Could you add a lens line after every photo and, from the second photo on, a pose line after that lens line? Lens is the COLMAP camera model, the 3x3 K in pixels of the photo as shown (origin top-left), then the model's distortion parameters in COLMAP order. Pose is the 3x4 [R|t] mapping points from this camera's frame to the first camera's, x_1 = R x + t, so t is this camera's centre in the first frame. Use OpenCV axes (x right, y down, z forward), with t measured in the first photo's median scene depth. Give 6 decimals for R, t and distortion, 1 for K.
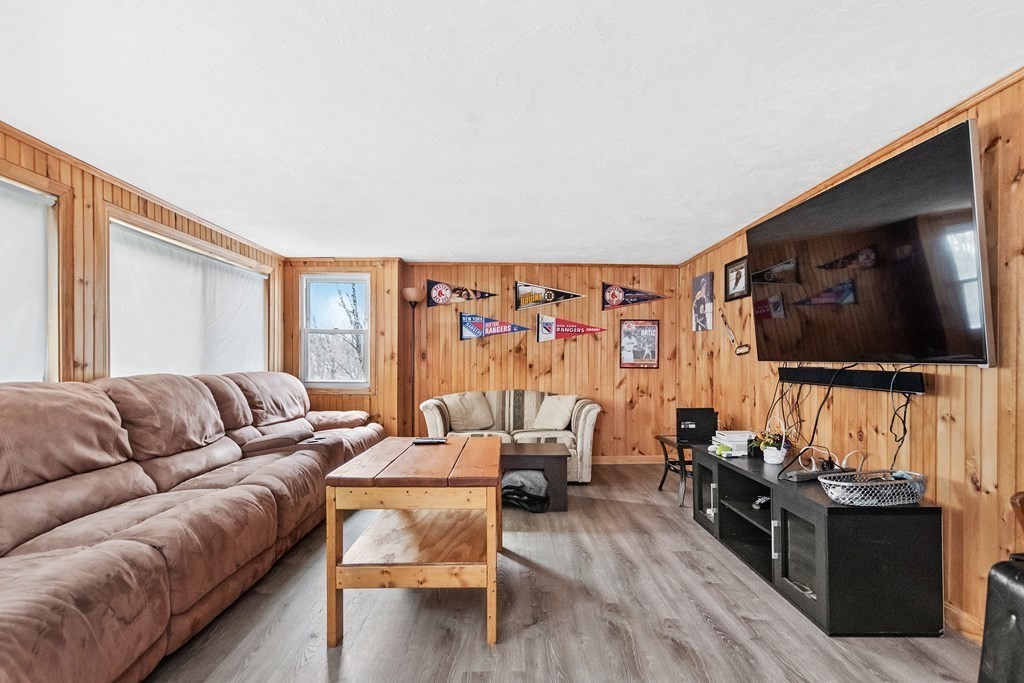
lens RADIAL K [[502.1, 0, 516.1], [0, 502.1, 363.7], [0, 0, 1]] dist [-0.000590, -0.000130]
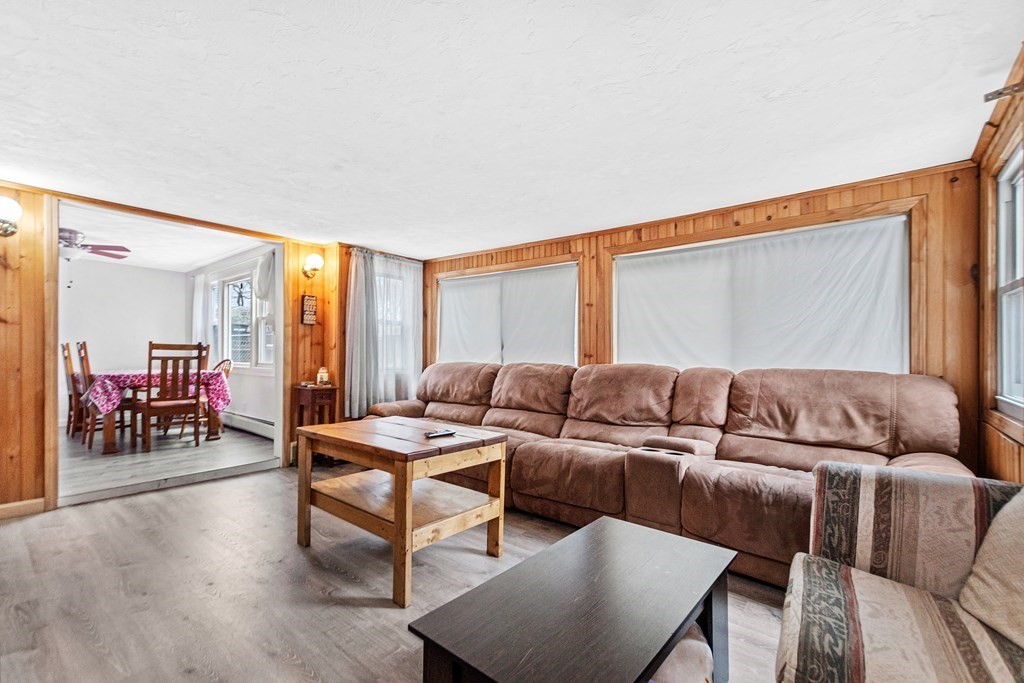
lens RADIAL K [[461.7, 0, 520.3], [0, 461.7, 345.4], [0, 0, 1]] dist [0.001445, -0.005964]
pose [[-0.653784, -0.017828, -0.756471, 0.414643], [-0.014213, 0.999835, -0.011279, -0.009388], [0.756548, 0.003378, -0.653930, 1.740625]]
